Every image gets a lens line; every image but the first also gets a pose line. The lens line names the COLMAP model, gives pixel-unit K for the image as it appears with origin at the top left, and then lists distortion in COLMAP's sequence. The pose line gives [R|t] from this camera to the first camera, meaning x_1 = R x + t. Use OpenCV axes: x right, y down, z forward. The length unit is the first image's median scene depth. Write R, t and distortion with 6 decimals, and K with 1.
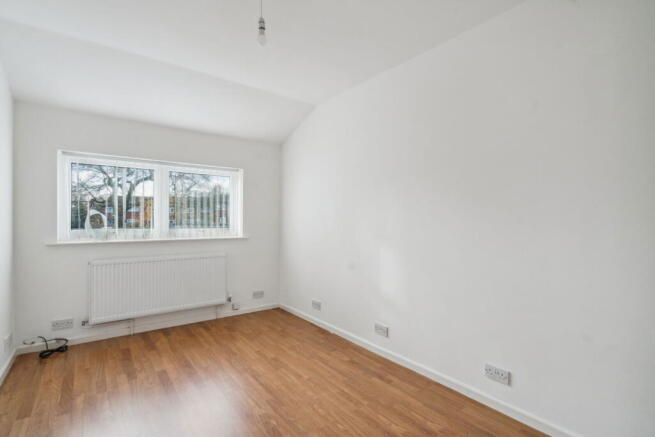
lens RADIAL K [[314.2, 0, 326.3], [0, 314.2, 221.2], [0, 0, 1]] dist [0.001188, -0.000835]
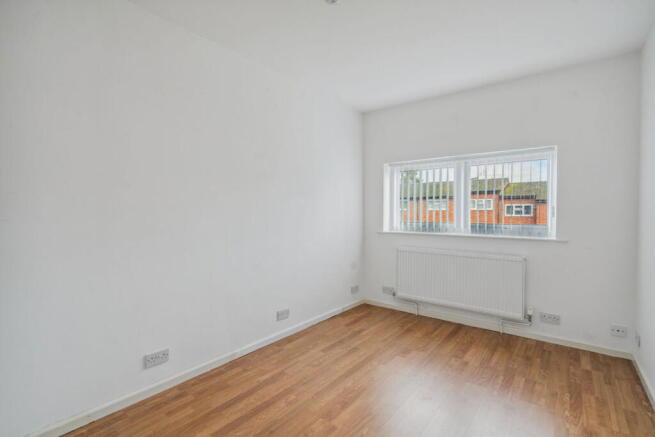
lens RADIAL K [[314.2, 0, 317.0], [0, 314.2, 217.8], [0, 0, 1]] dist [0.001188, -0.000835]
pose [[0.239592, 0.011903, -0.970801, 0.391783], [-0.011997, 0.999885, 0.009298, 0.000723], [0.970799, 0.009419, 0.239707, 0.360049]]
